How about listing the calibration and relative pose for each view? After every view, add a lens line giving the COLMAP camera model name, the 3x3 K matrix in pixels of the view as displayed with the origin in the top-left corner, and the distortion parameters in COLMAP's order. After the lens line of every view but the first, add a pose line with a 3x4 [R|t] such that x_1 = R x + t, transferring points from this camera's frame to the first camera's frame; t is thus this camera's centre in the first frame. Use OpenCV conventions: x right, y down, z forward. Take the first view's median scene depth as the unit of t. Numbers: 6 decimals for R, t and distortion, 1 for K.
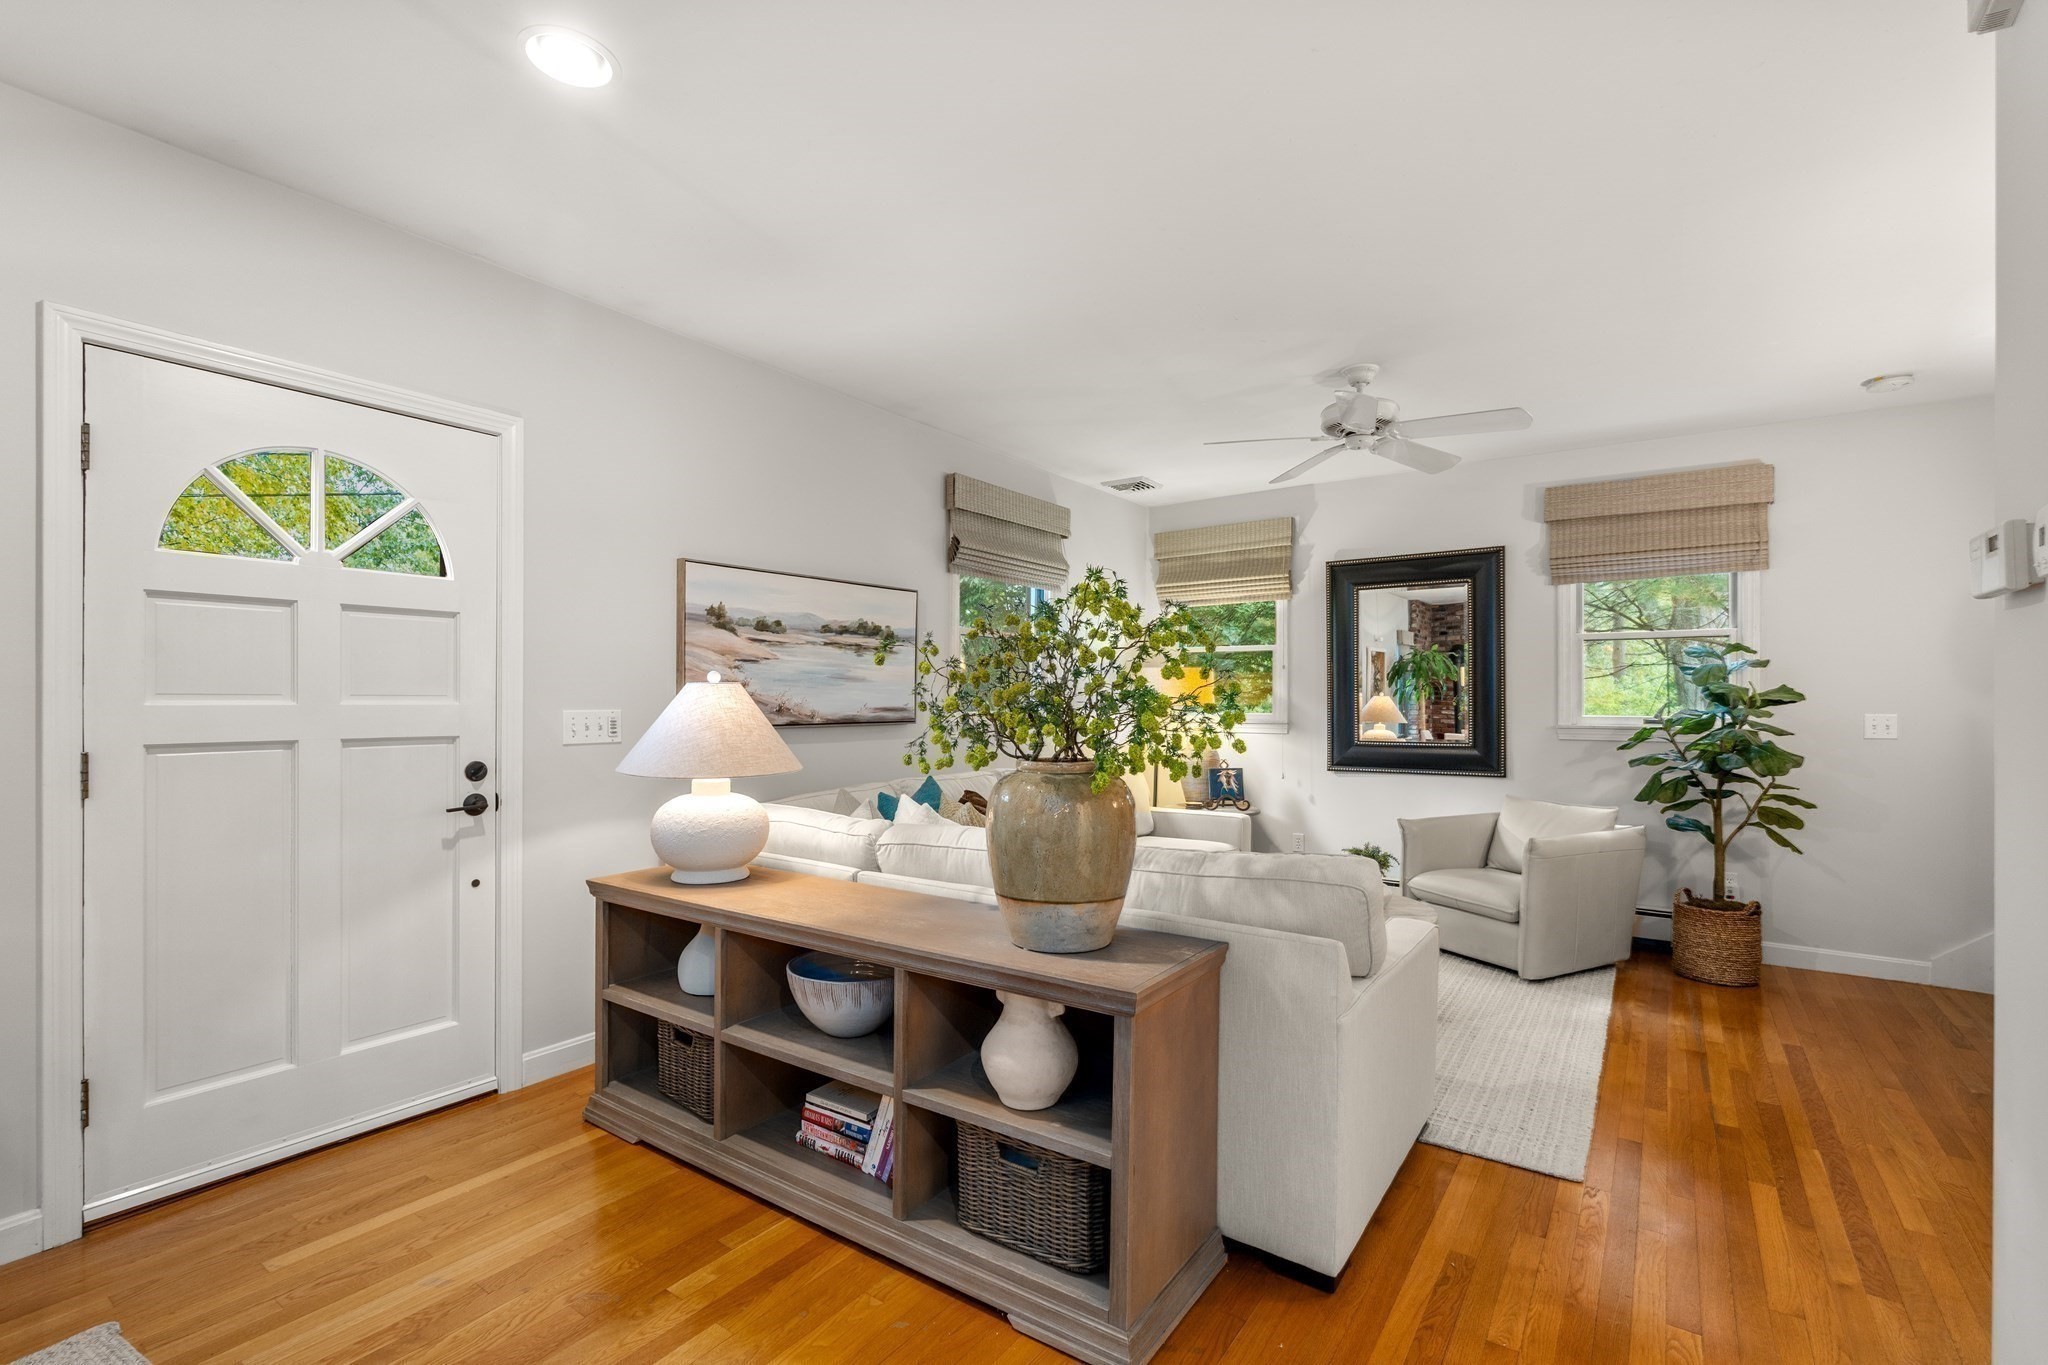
lens RADIAL K [[927.3, 0, 1019.4], [0, 927.3, 694.1], [0, 0, 1]] dist [-0.000475, 0.000019]
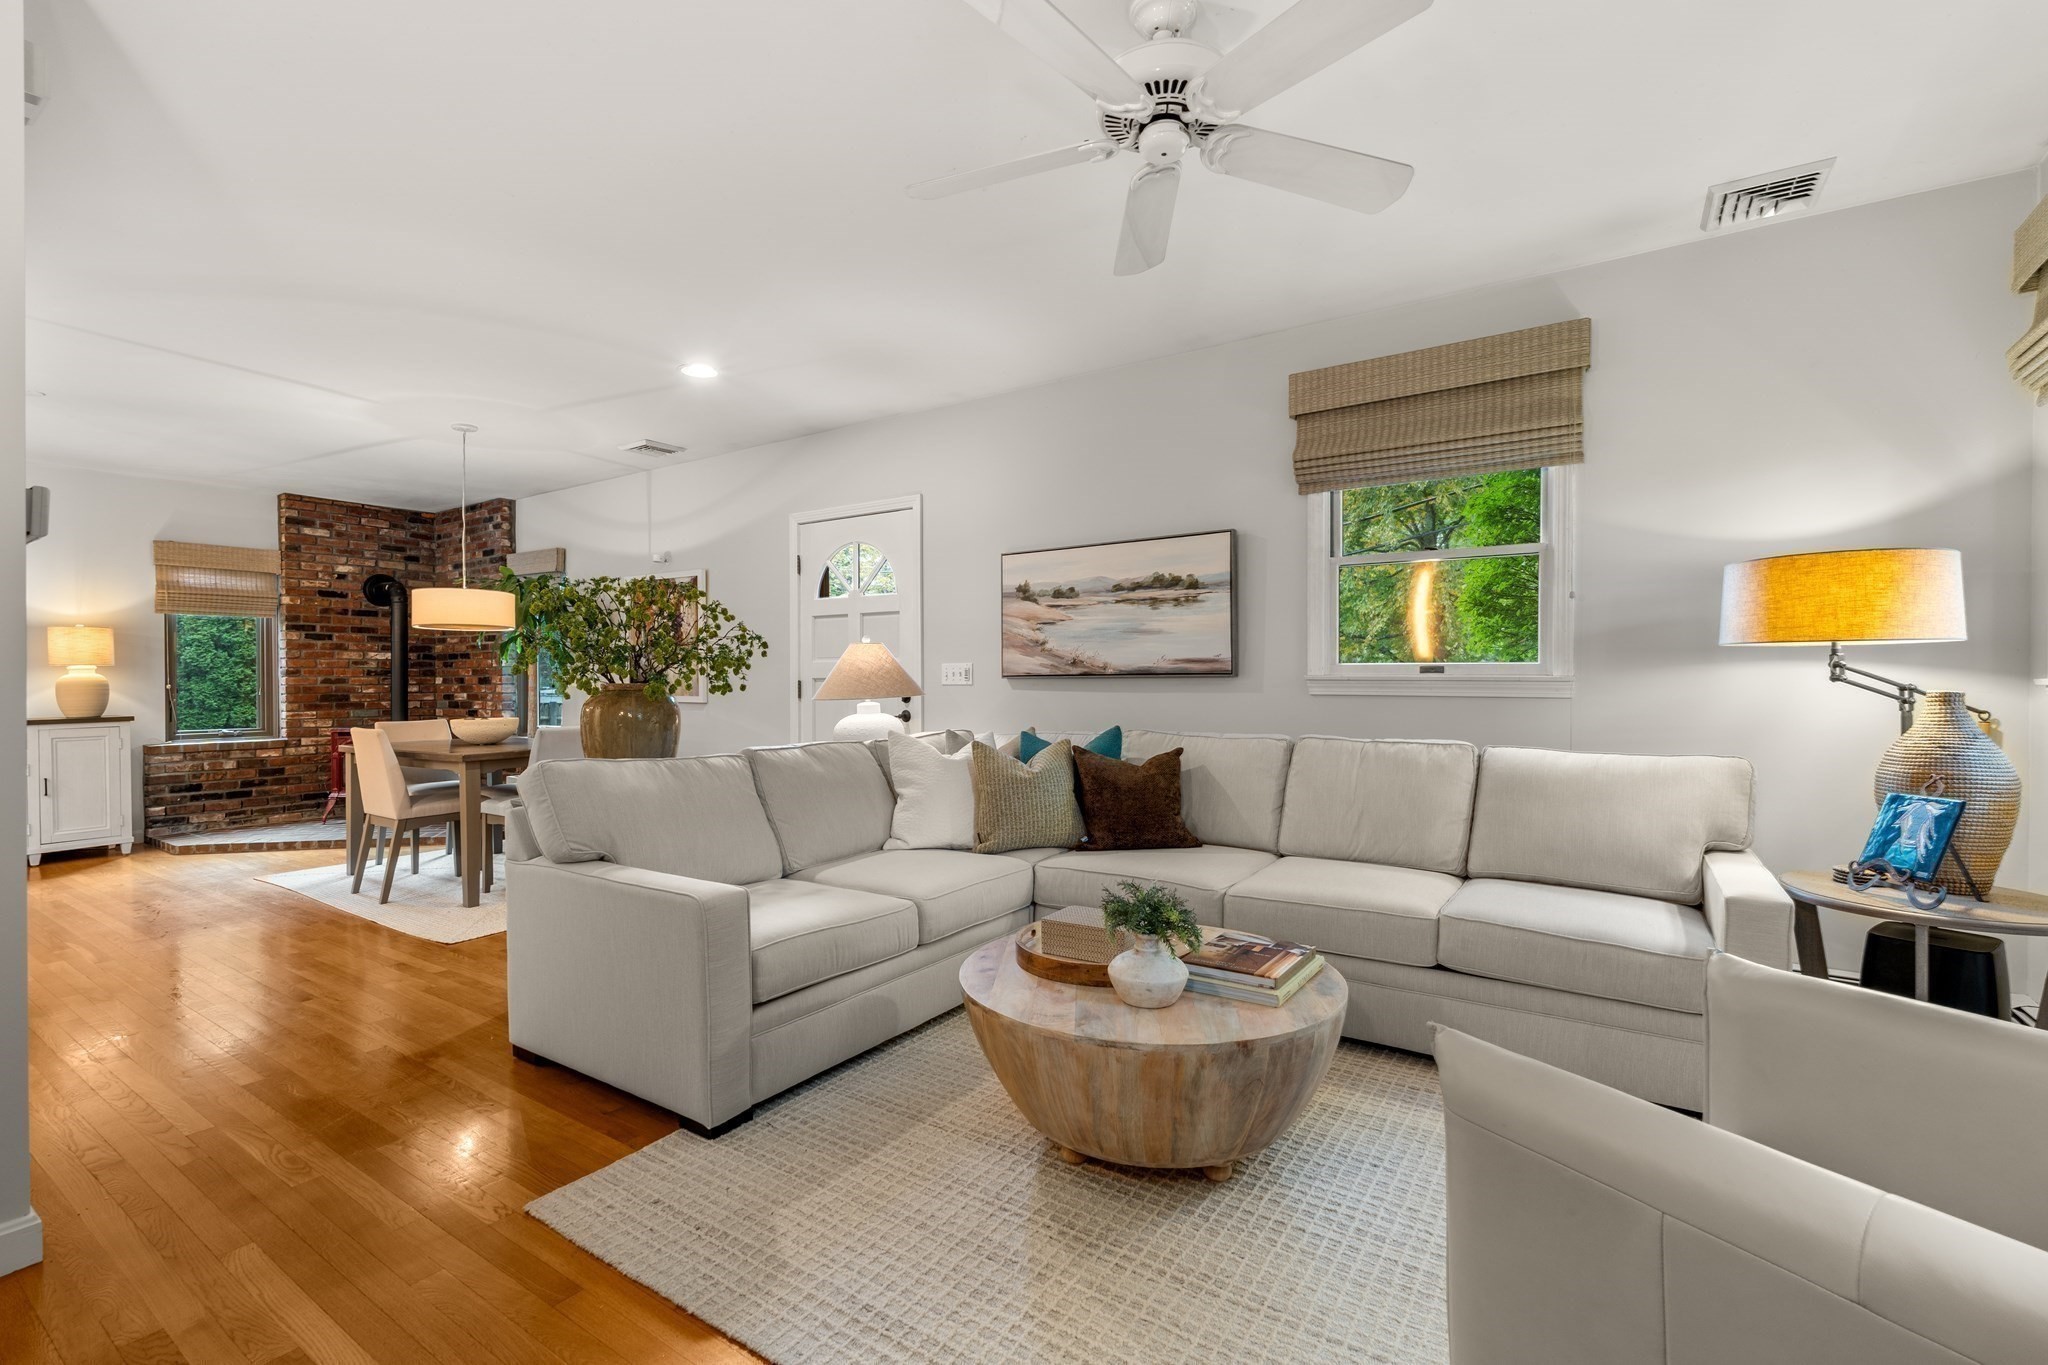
lens RADIAL K [[927.3, 0, 1020.0], [0, 927.3, 681.9], [0, 0, 1]] dist [-0.000475, 0.000019]
pose [[0.013318, -0.004527, -0.999901, 0.930401], [0.007262, 0.999964, -0.004431, 0.047153], [0.999885, -0.007202, 0.013351, 0.912644]]
